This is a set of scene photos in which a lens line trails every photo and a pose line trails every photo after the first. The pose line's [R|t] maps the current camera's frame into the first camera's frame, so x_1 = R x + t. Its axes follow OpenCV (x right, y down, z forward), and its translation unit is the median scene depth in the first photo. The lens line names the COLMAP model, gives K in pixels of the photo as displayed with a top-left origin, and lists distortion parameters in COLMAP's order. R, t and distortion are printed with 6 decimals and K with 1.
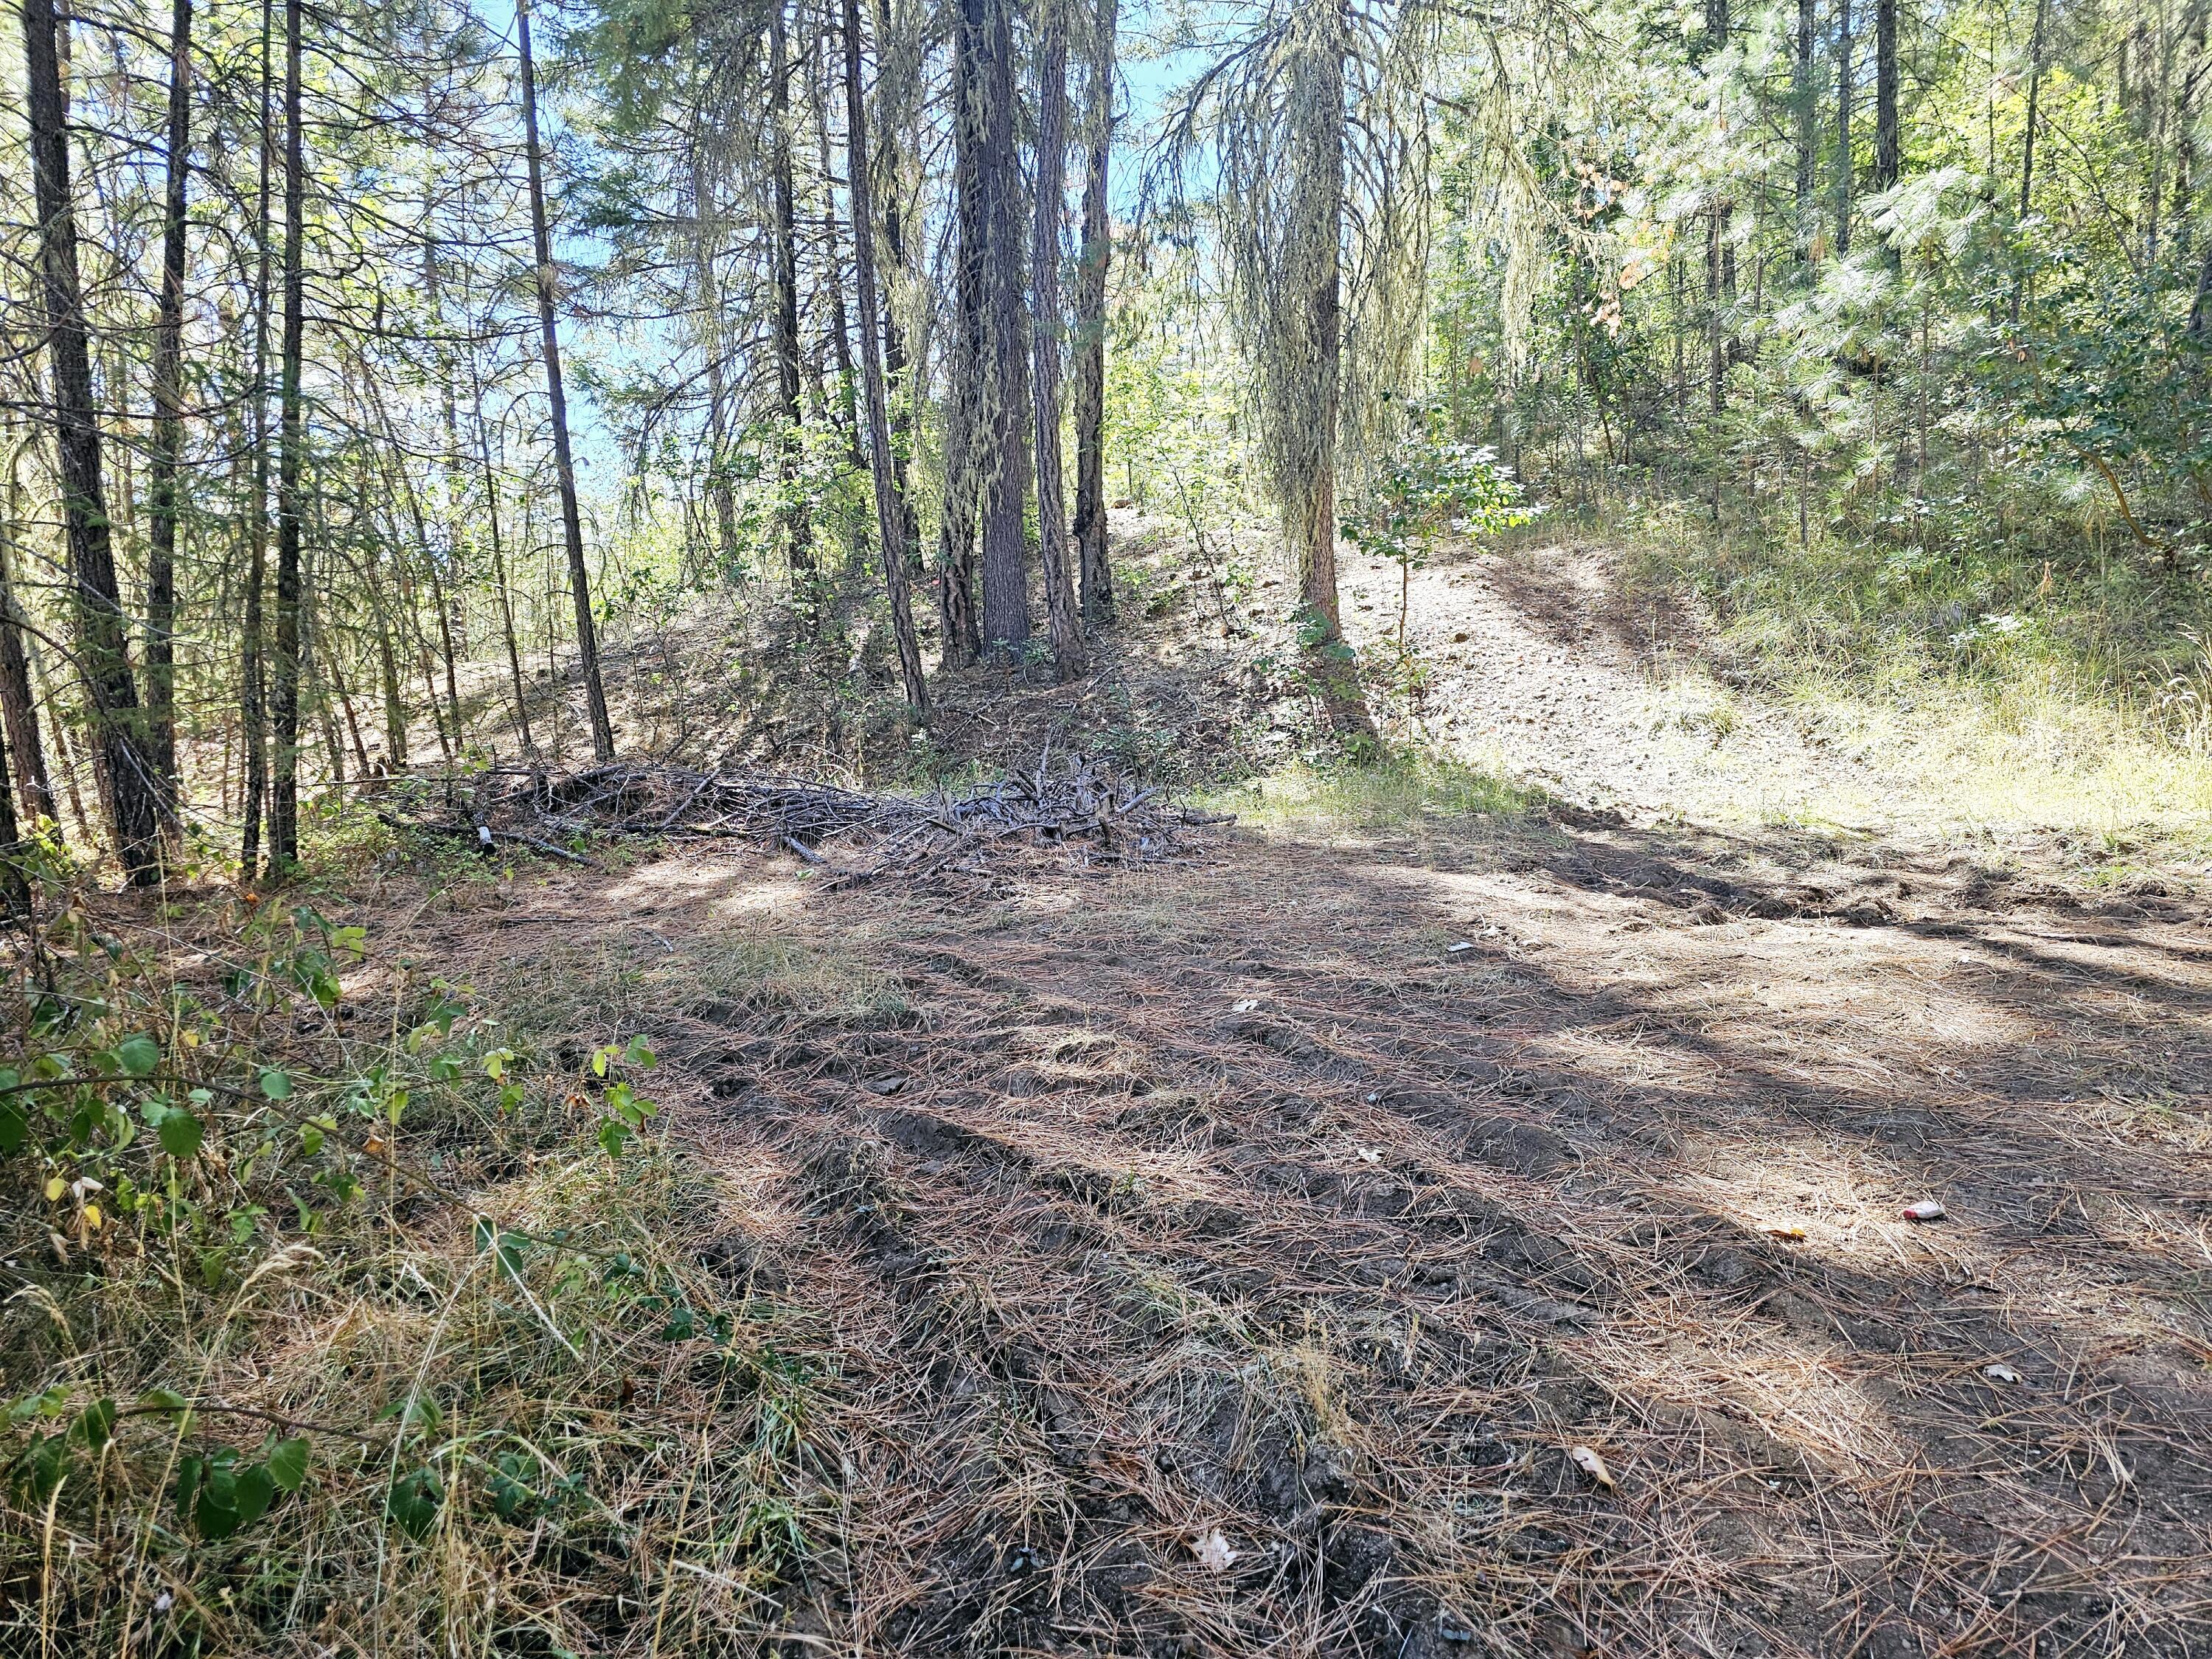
lens RADIAL K [[1480.2, 0, 1107.0], [0, 1480.2, 832.8], [0, 0, 1]] dist [-0.004747, -0.002305]
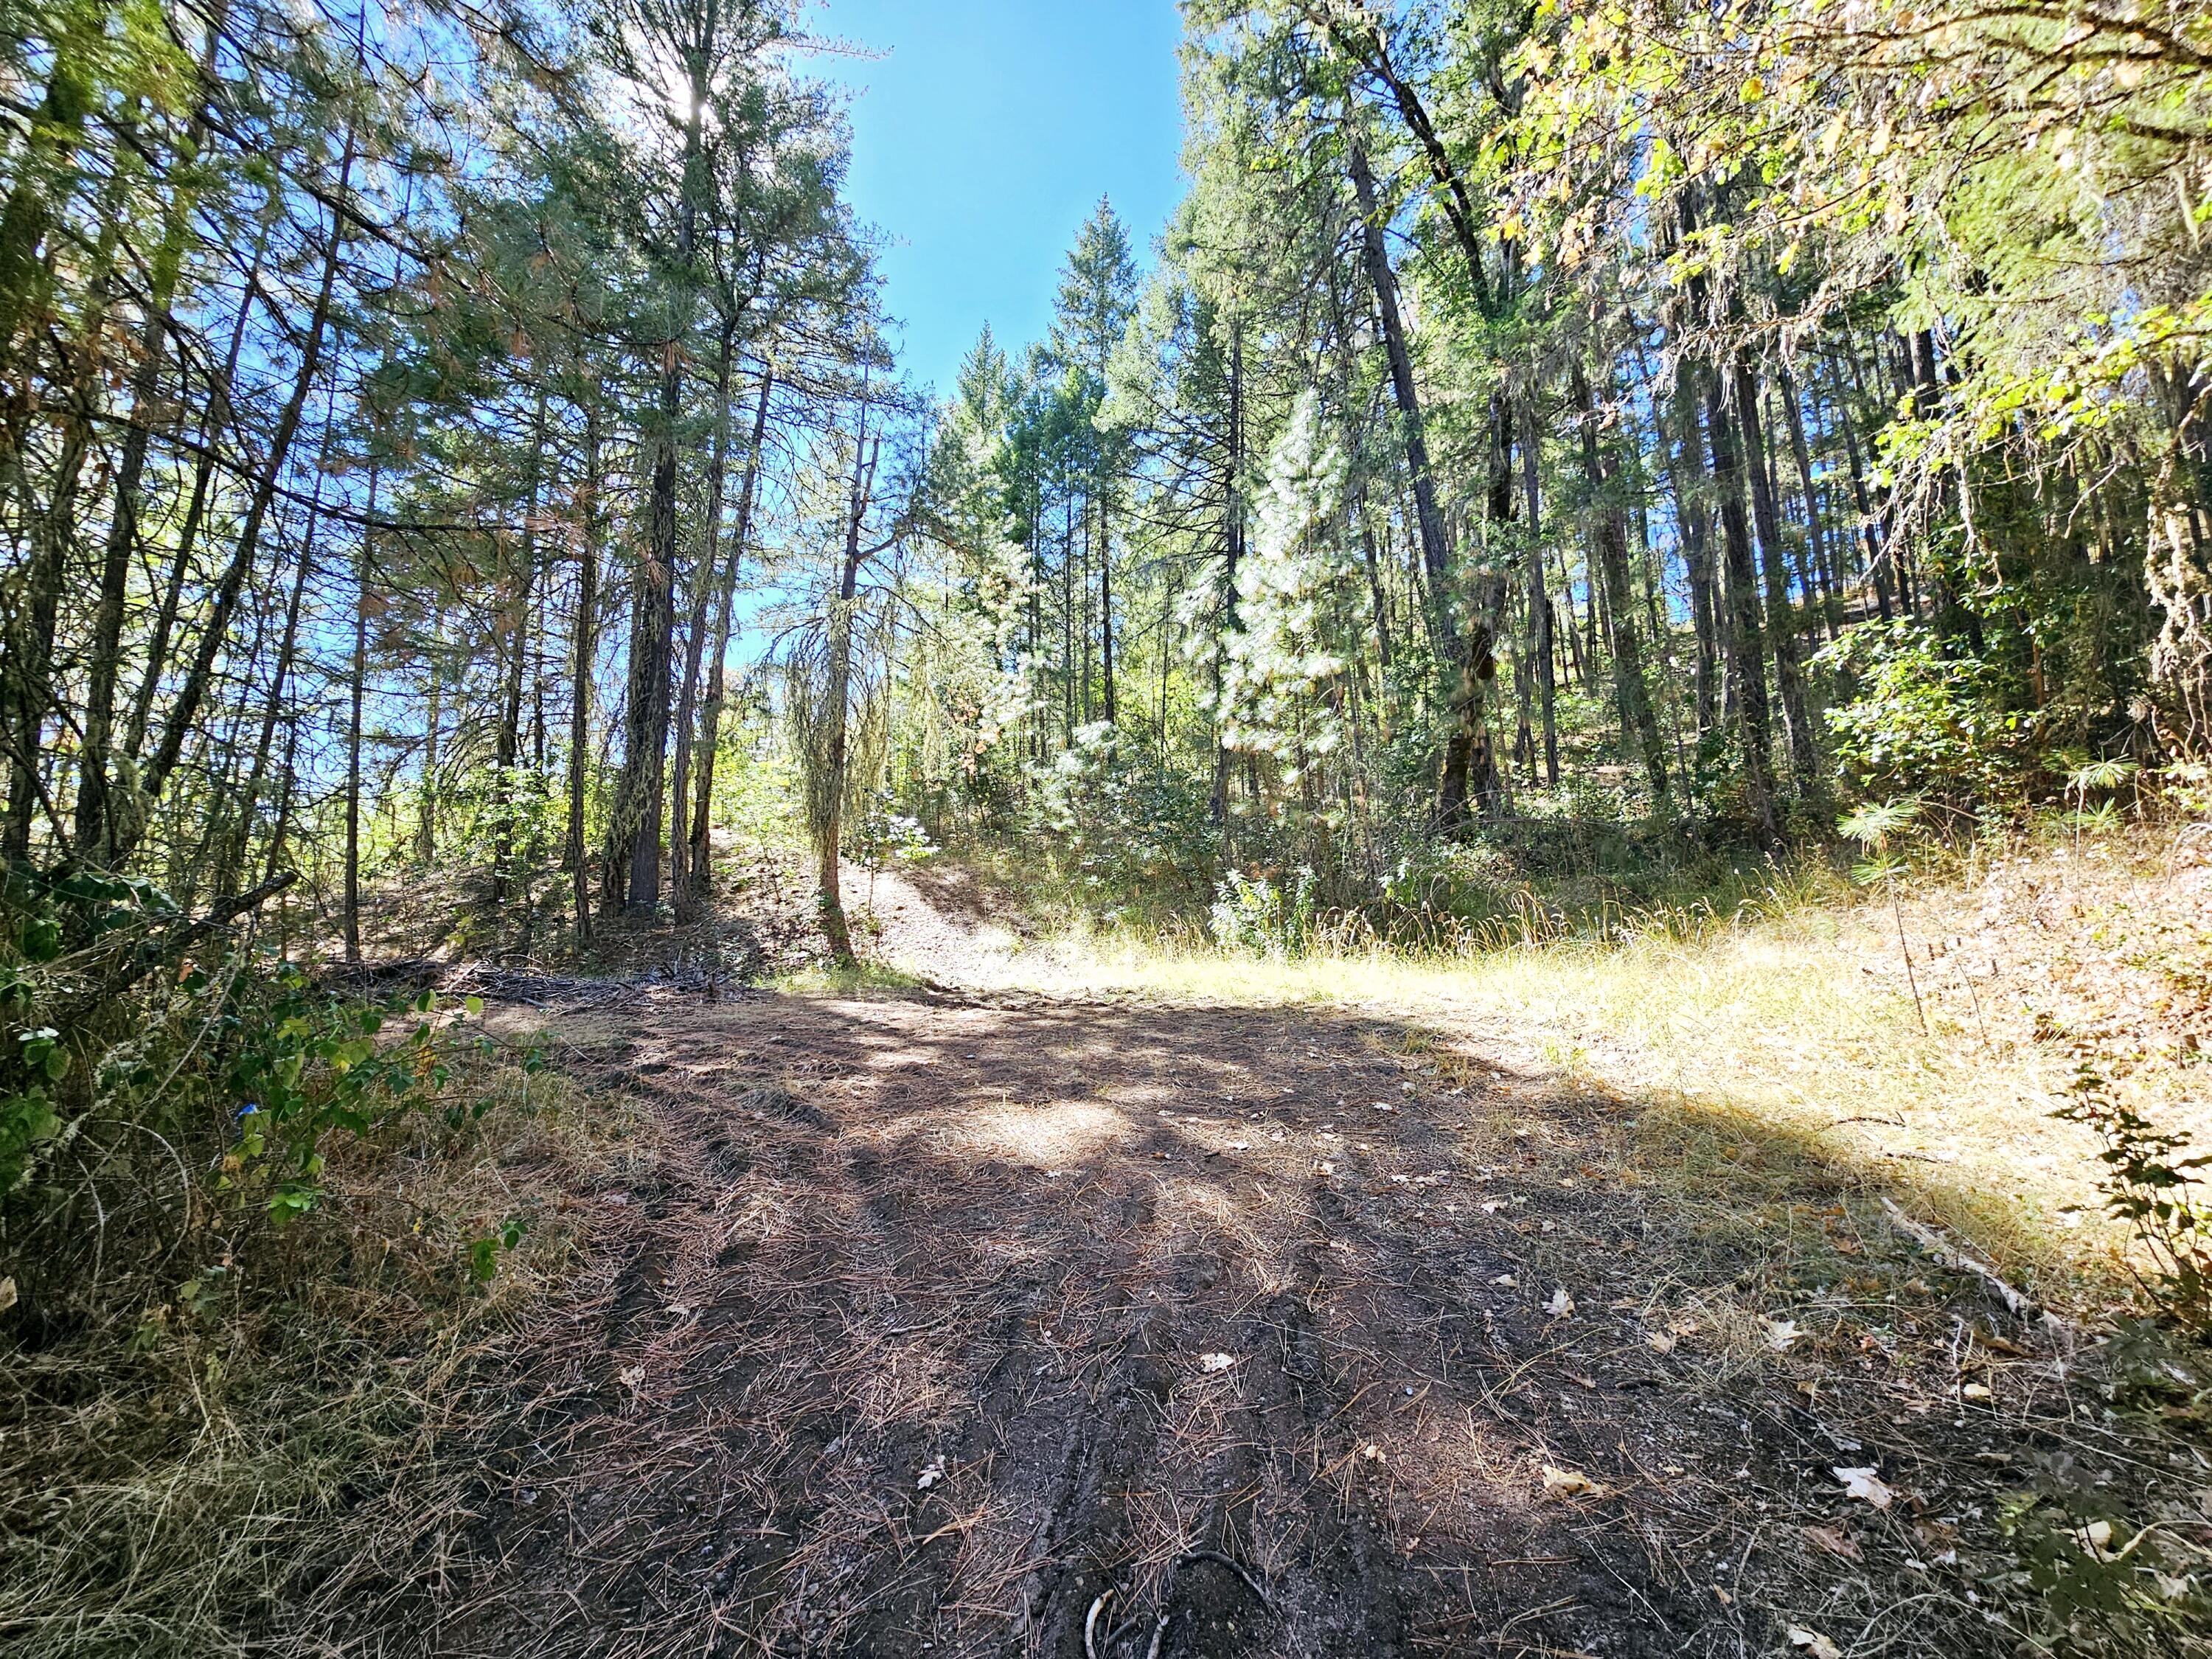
lens RADIAL K [[884.7, 0, 1116.9], [0, 884.7, 840.9], [0, 0, 1]] dist [0.001150, -0.000045]
pose [[0.902272, 0.069156, 0.425585, -0.016577], [0.021330, 0.978685, -0.204255, 0.034795], [-0.430639, 0.193371, 0.881565, -0.233228]]
